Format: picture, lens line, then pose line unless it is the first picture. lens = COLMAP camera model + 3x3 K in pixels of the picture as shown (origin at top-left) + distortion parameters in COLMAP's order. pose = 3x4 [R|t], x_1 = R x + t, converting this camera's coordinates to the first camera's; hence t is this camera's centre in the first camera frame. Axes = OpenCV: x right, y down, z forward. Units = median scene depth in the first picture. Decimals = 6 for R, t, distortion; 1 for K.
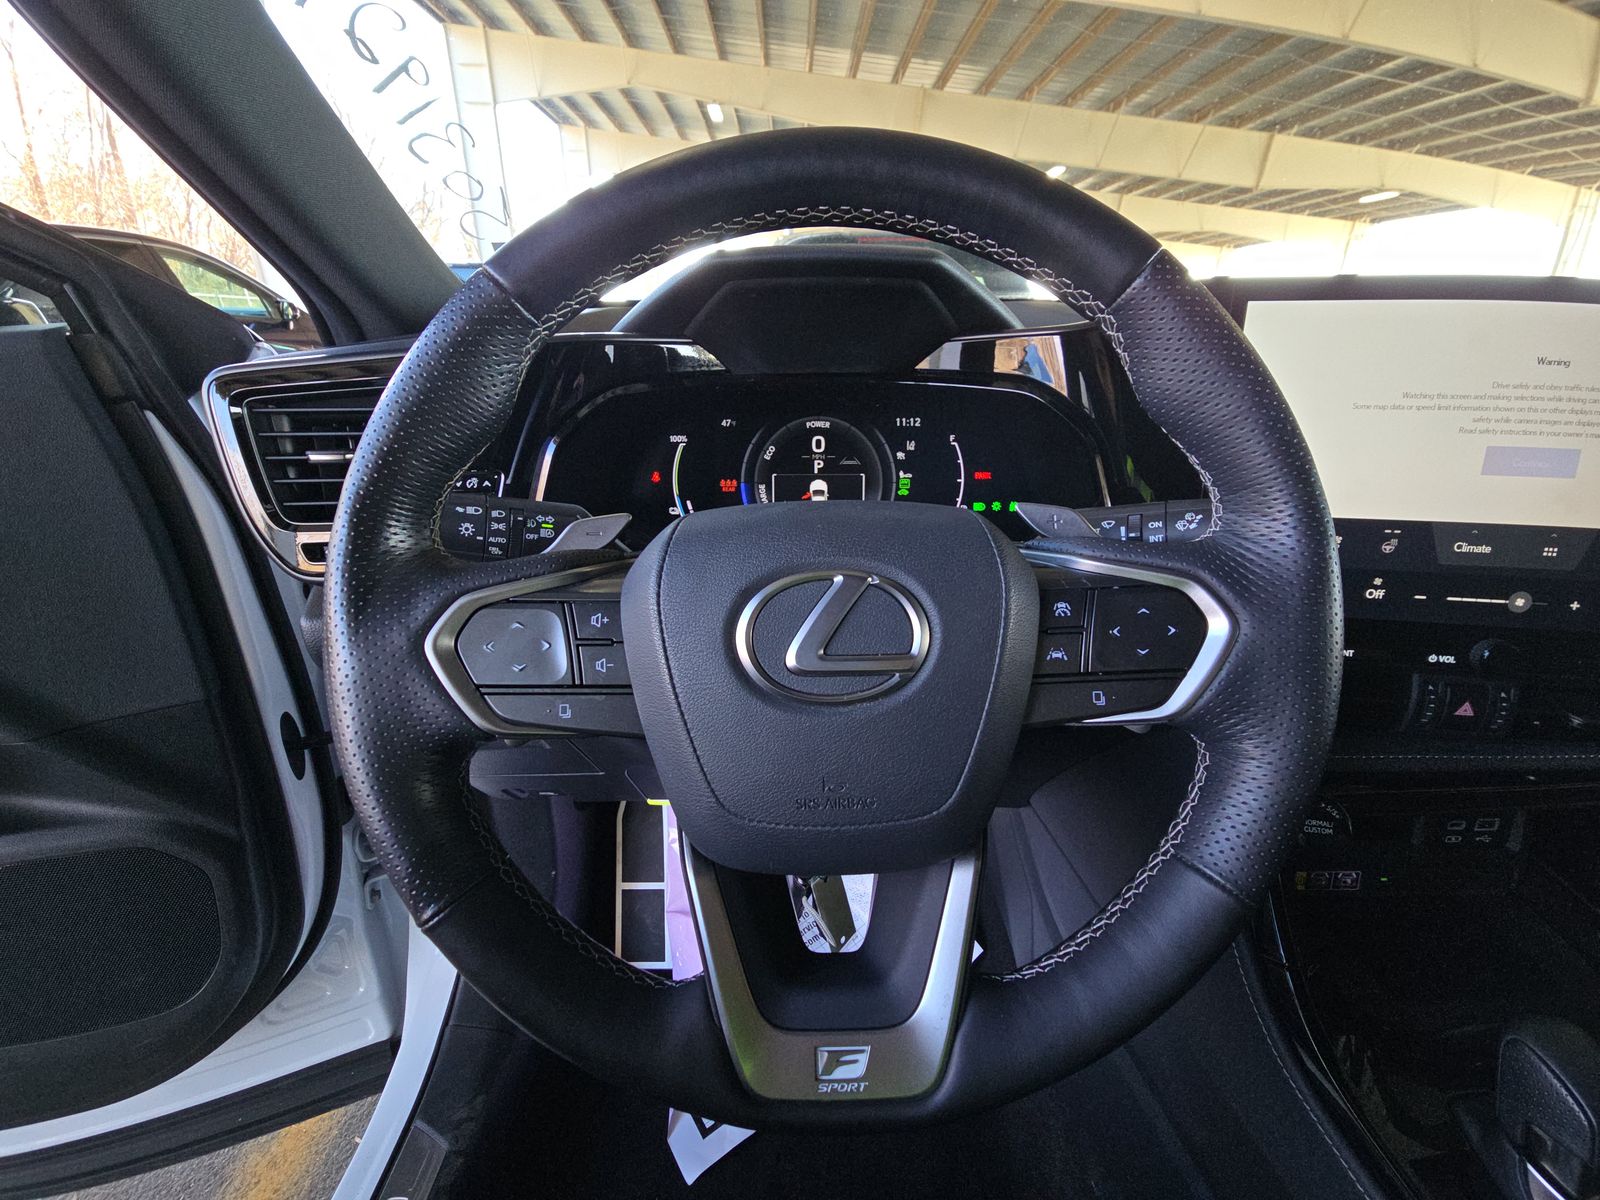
lens RADIAL K [[649.4, 0, 793.0], [0, 649.4, 601.2], [0, 0, 1]] dist [-0.015487, 0.000023]
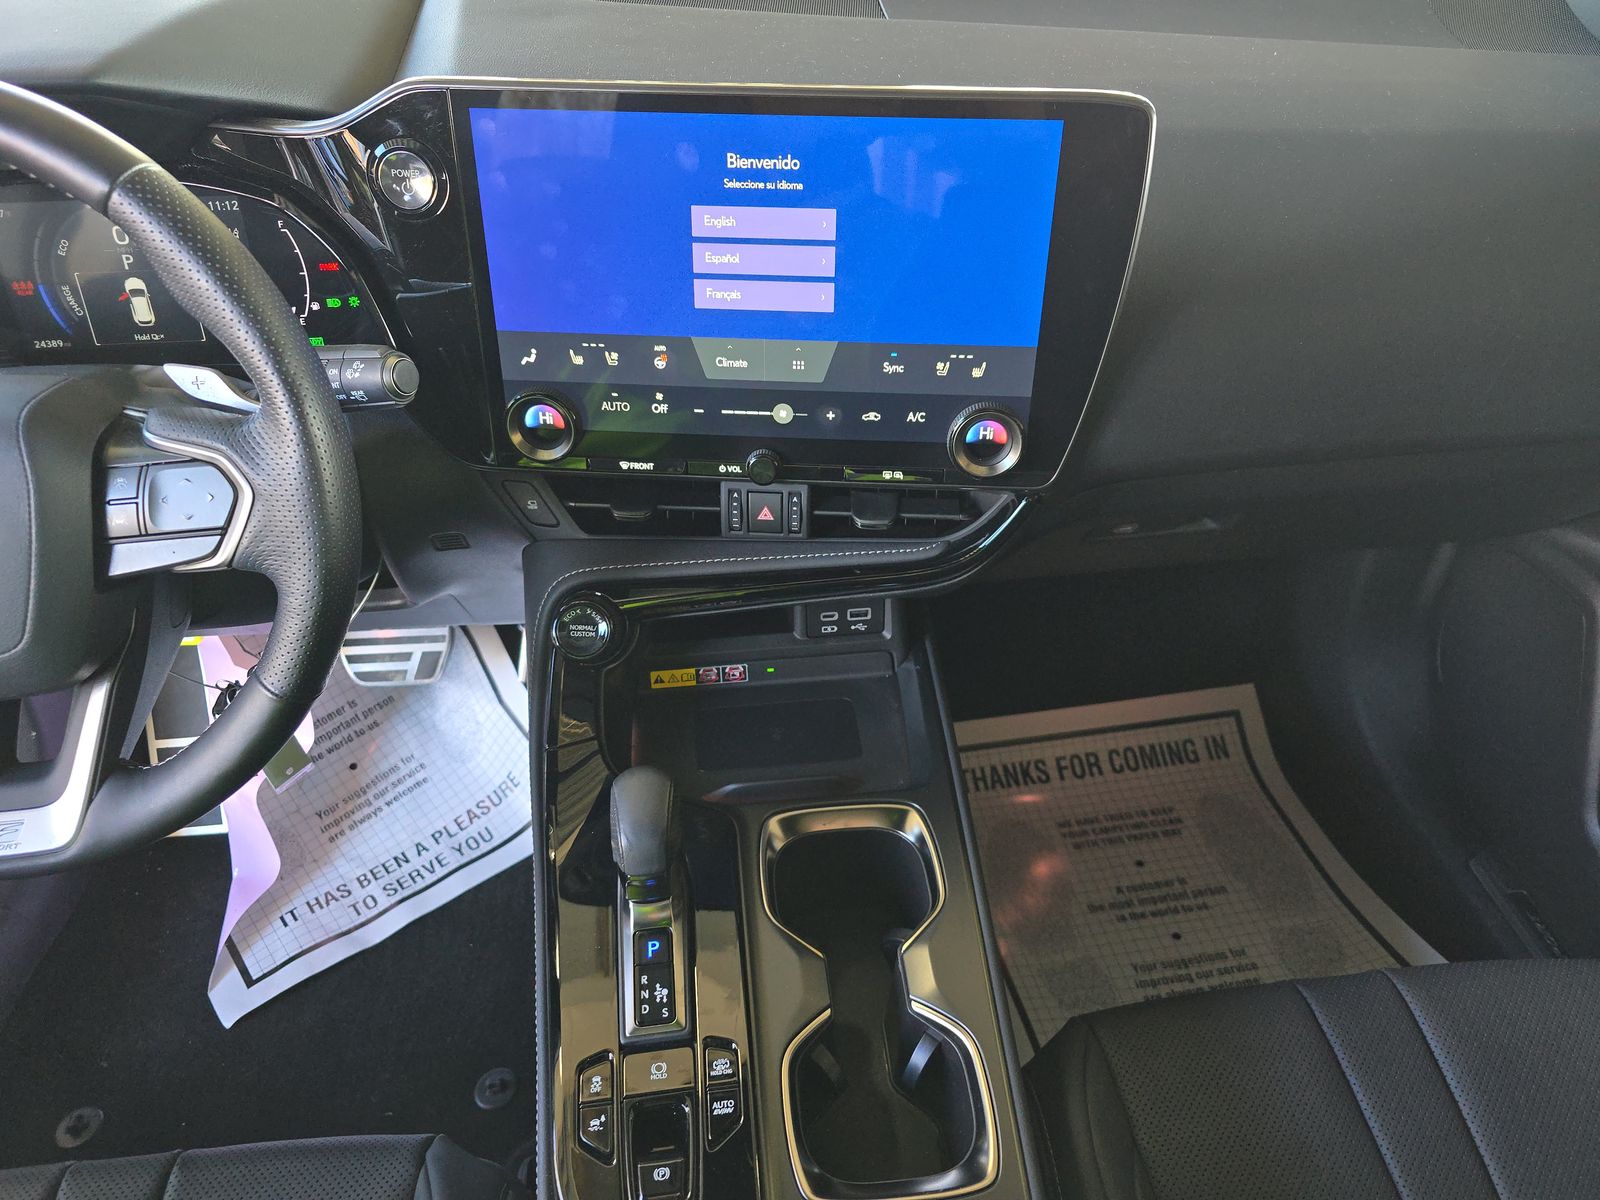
lens RADIAL K [[1057.8, 0, 804.4], [0, 1057.8, 598.9], [0, 0, 1]] dist [-0.000667, -0.017130]
pose [[0.989142, -0.069332, 0.129584, 0.710550], [0.029207, 0.956878, 0.289017, -0.158761], [-0.144035, -0.282094, 0.948513, -0.562337]]
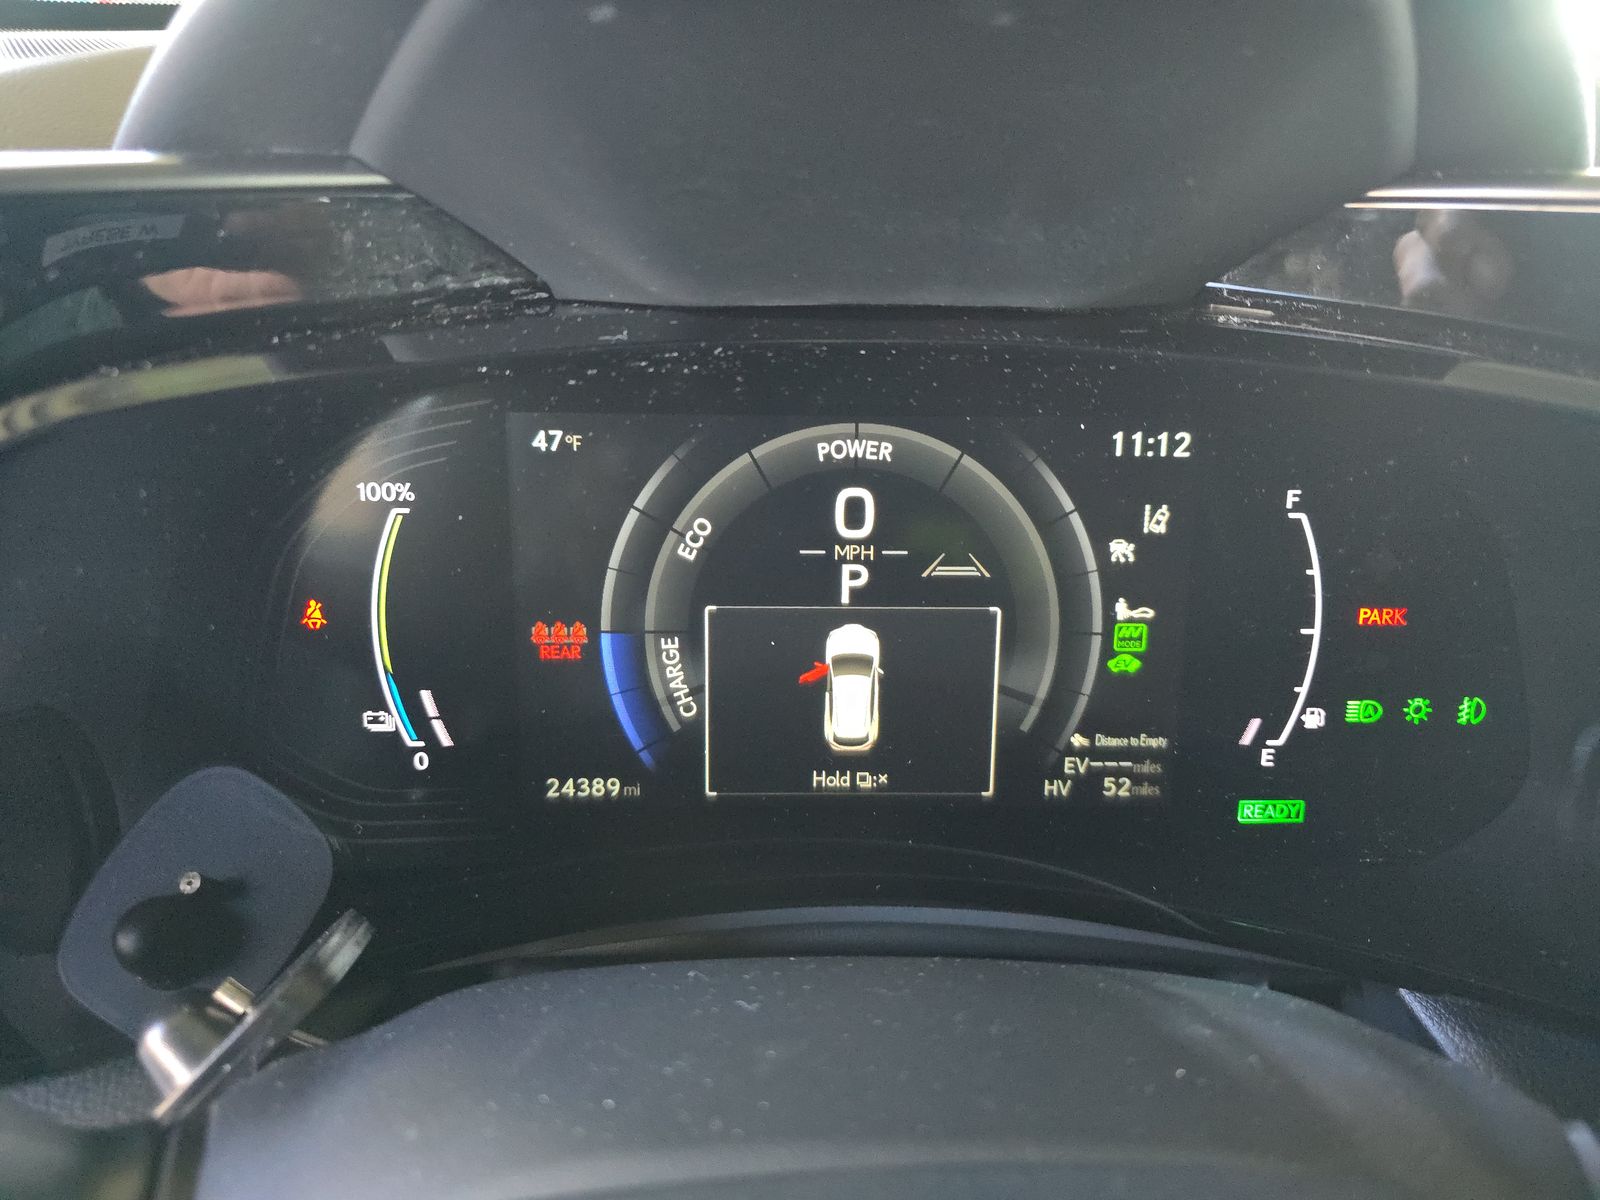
lens RADIAL K [[1057.8, 0, 802.3], [0, 1057.8, 597.1], [0, 0, 1]] dist [-0.000667, -0.017130]
pose [[0.999240, 0.004028, 0.038779, -0.004349], [-0.004674, 0.999852, 0.016579, -0.210550], [-0.038706, -0.016747, 0.999110, 0.506124]]
